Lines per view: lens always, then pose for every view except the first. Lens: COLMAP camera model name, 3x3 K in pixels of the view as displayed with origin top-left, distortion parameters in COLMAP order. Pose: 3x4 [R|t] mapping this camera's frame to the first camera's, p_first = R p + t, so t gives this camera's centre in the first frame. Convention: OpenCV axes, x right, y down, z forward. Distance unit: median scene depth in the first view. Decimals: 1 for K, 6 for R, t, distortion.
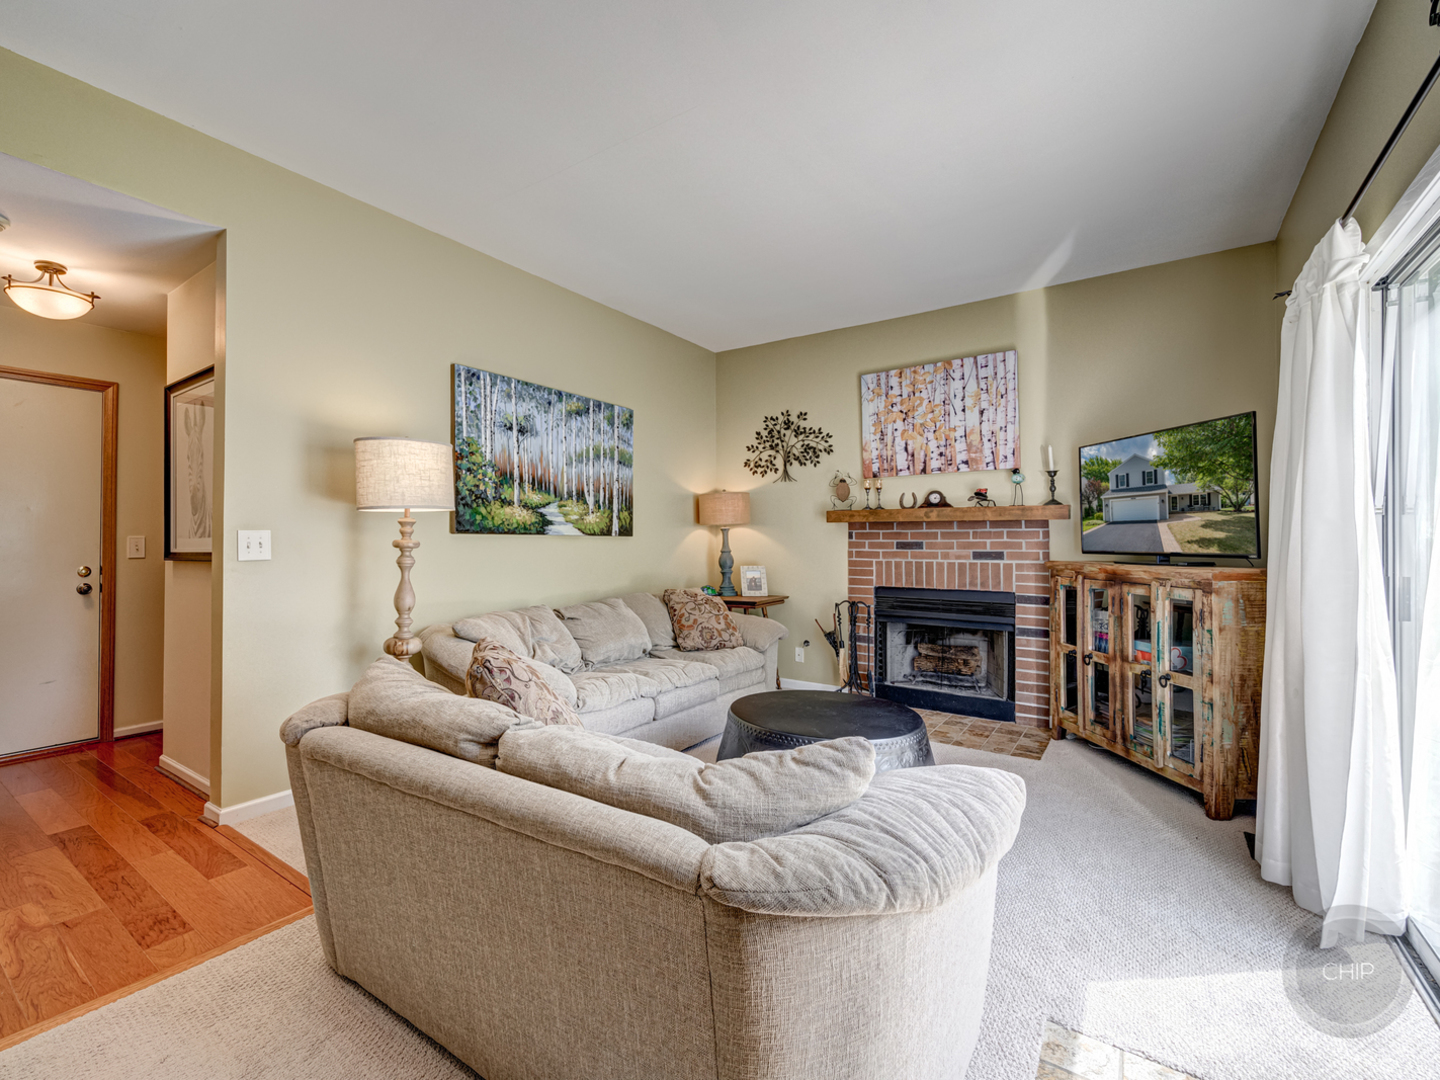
lens RADIAL K [[626.9, 0, 717.6], [0, 626.9, 535.1], [0, 0, 1]] dist [0.000688, -0.000233]
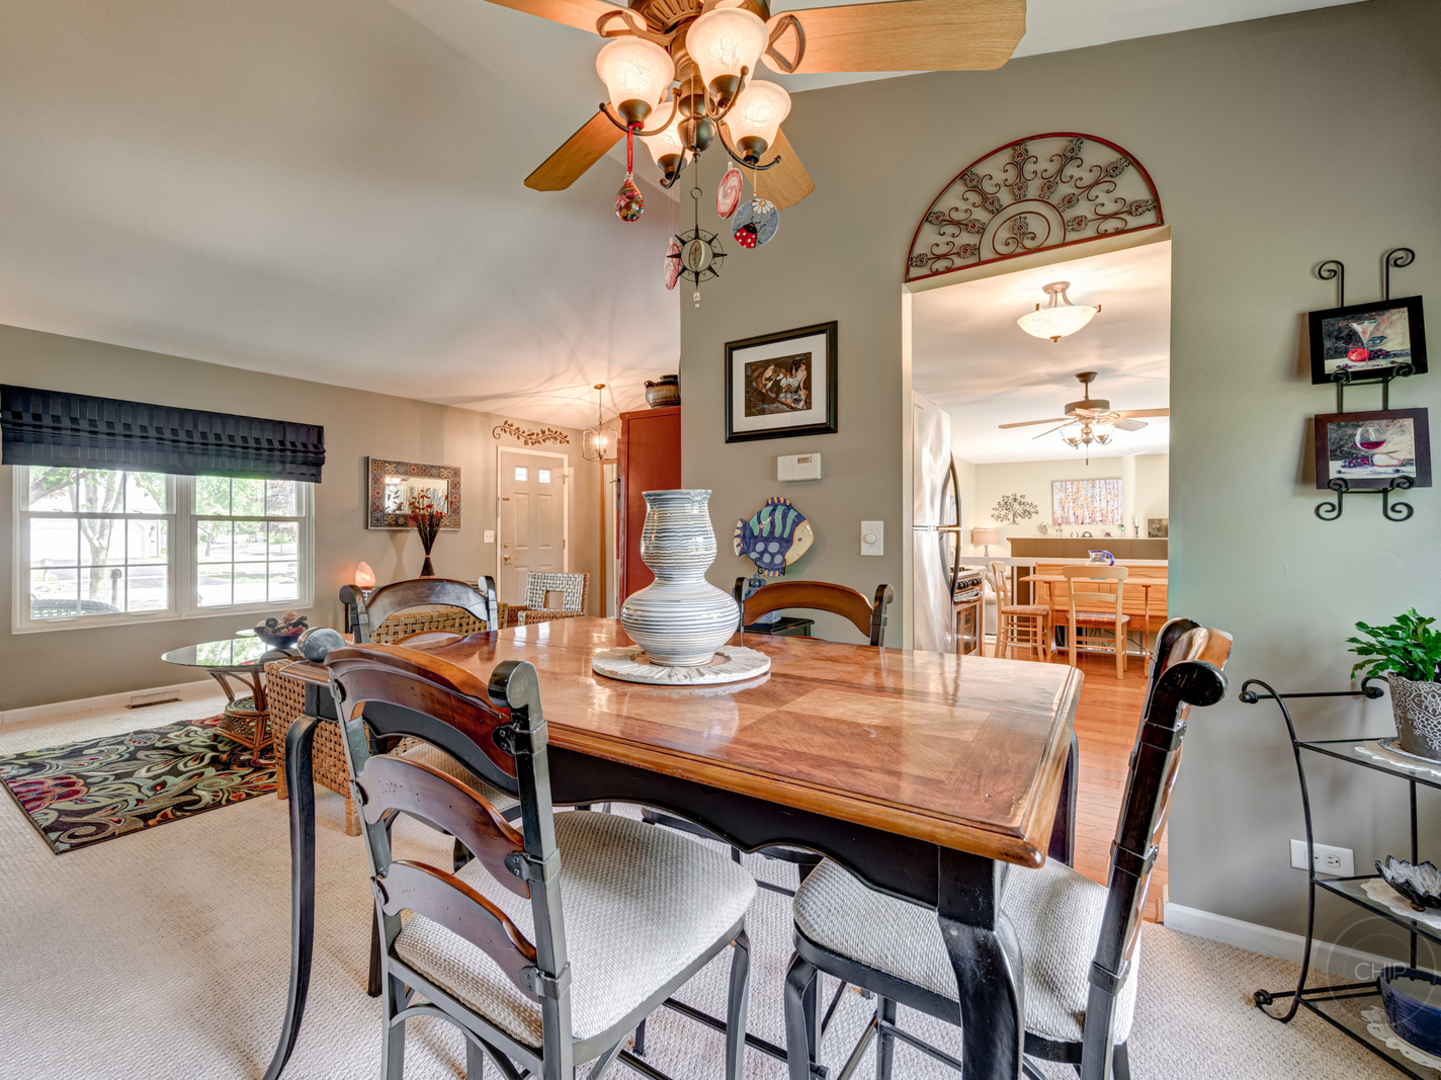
lens RADIAL K [[627.4, 0, 725.4], [0, 627.4, 535.2], [0, 0, 1]] dist [0.000688, -0.000233]
pose [[0.999355, 0.005373, -0.035520, -0.954540], [-0.005123, 0.999962, 0.007117, -0.064118], [0.035557, -0.006930, 0.999344, -1.471791]]
